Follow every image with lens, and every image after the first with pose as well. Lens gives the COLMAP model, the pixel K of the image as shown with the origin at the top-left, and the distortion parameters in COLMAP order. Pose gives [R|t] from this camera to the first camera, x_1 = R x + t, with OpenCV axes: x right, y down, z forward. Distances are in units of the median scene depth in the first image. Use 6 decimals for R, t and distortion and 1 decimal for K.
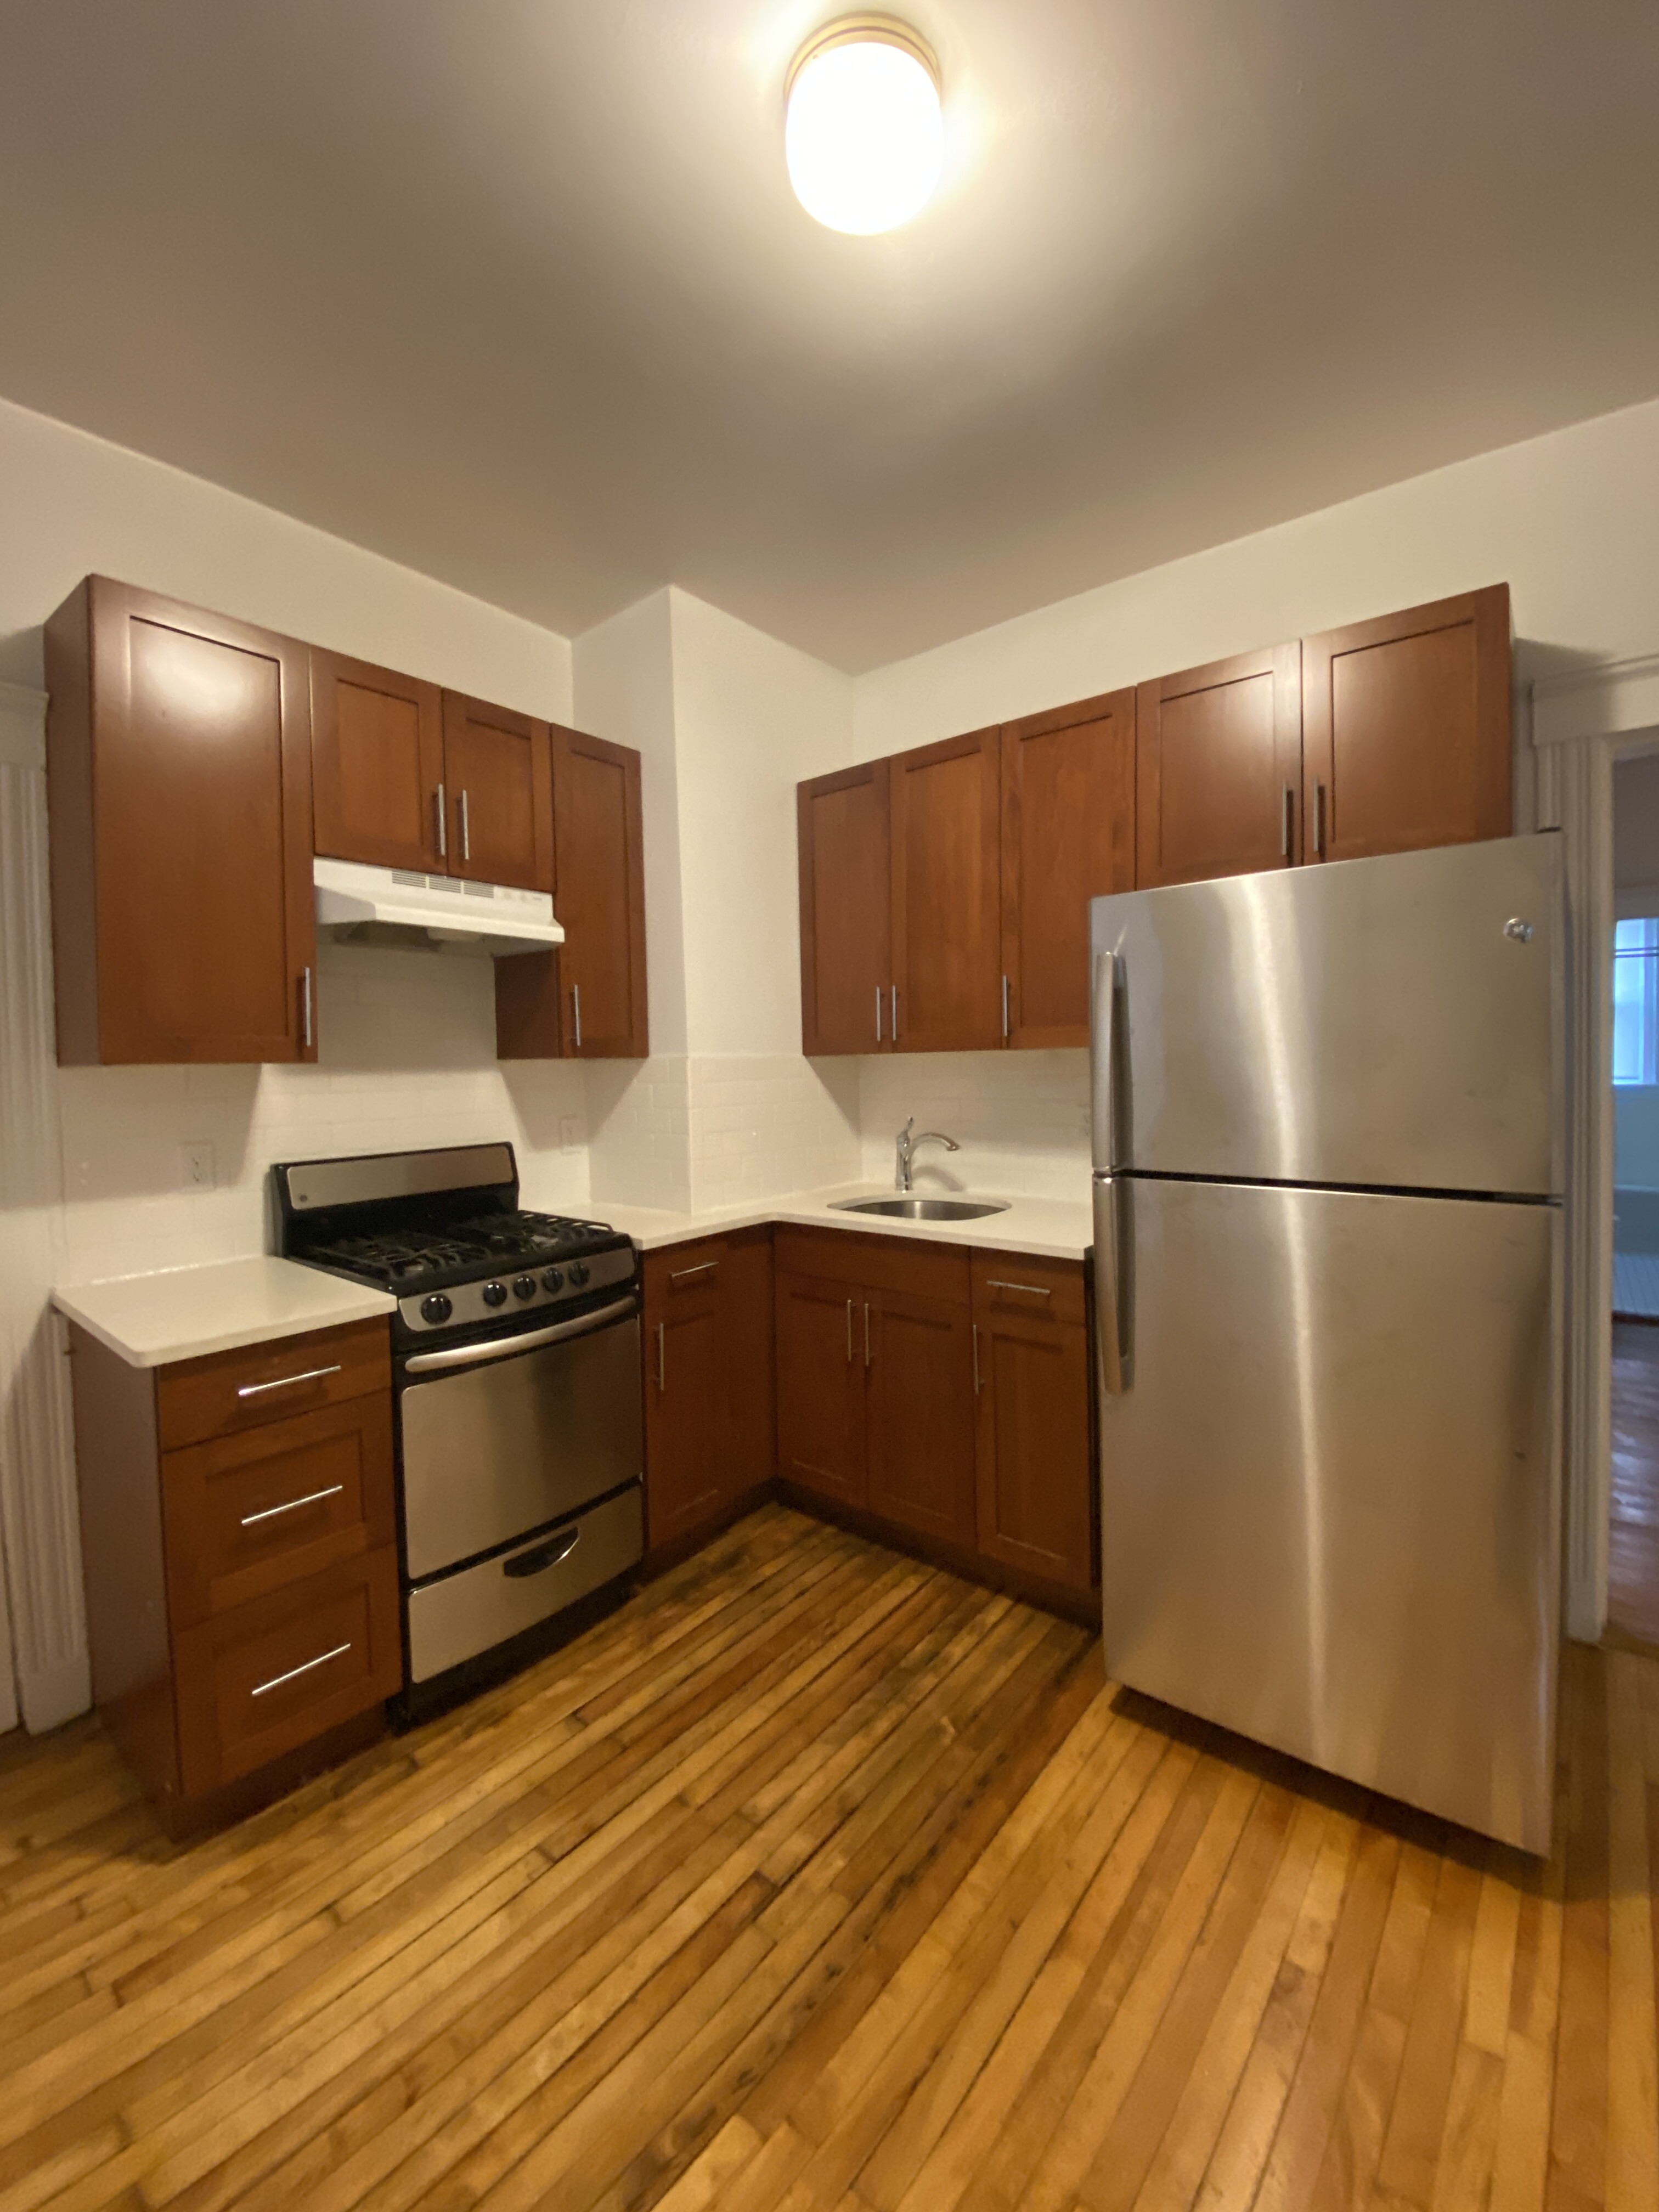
lens RADIAL K [[891.7, 0, 840.9], [0, 891.7, 1096.0], [0, 0, 1]] dist [0.000589, -0.012919]
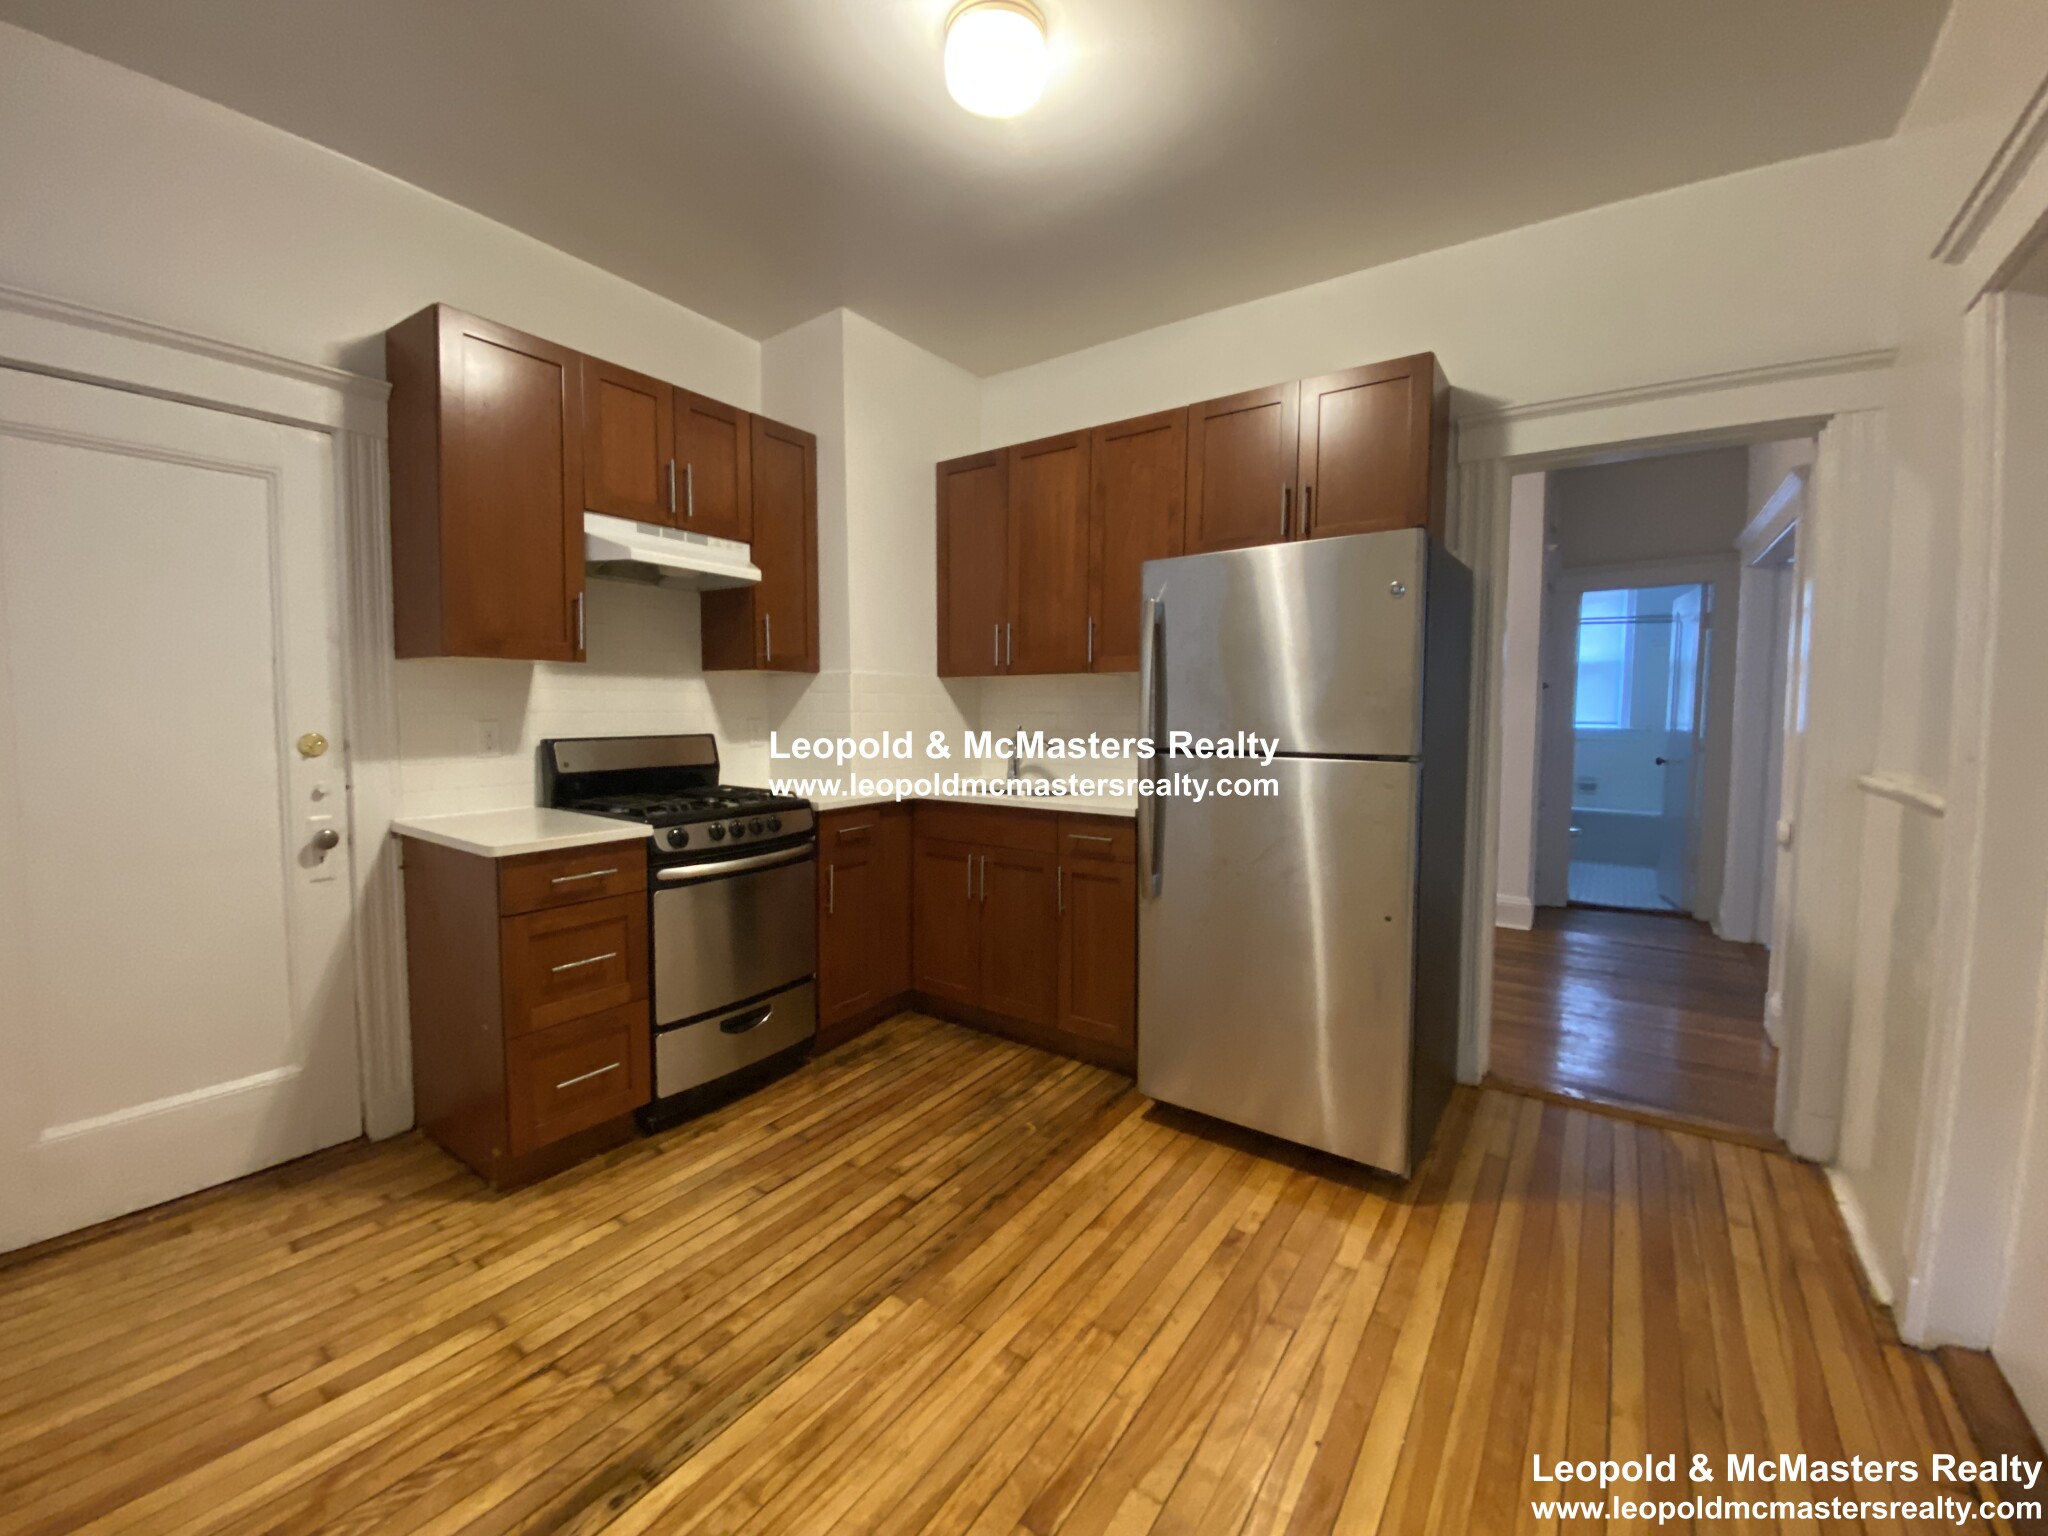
lens RADIAL K [[825.6, 0, 1009.4], [0, 825.6, 767.0], [0, 0, 1]] dist [0.000589, -0.012919]
pose [[0.998288, 0.020298, 0.054858, -0.002147], [-0.022101, 0.999229, 0.032458, 0.067703], [-0.054156, -0.033615, 0.997966, -0.309426]]
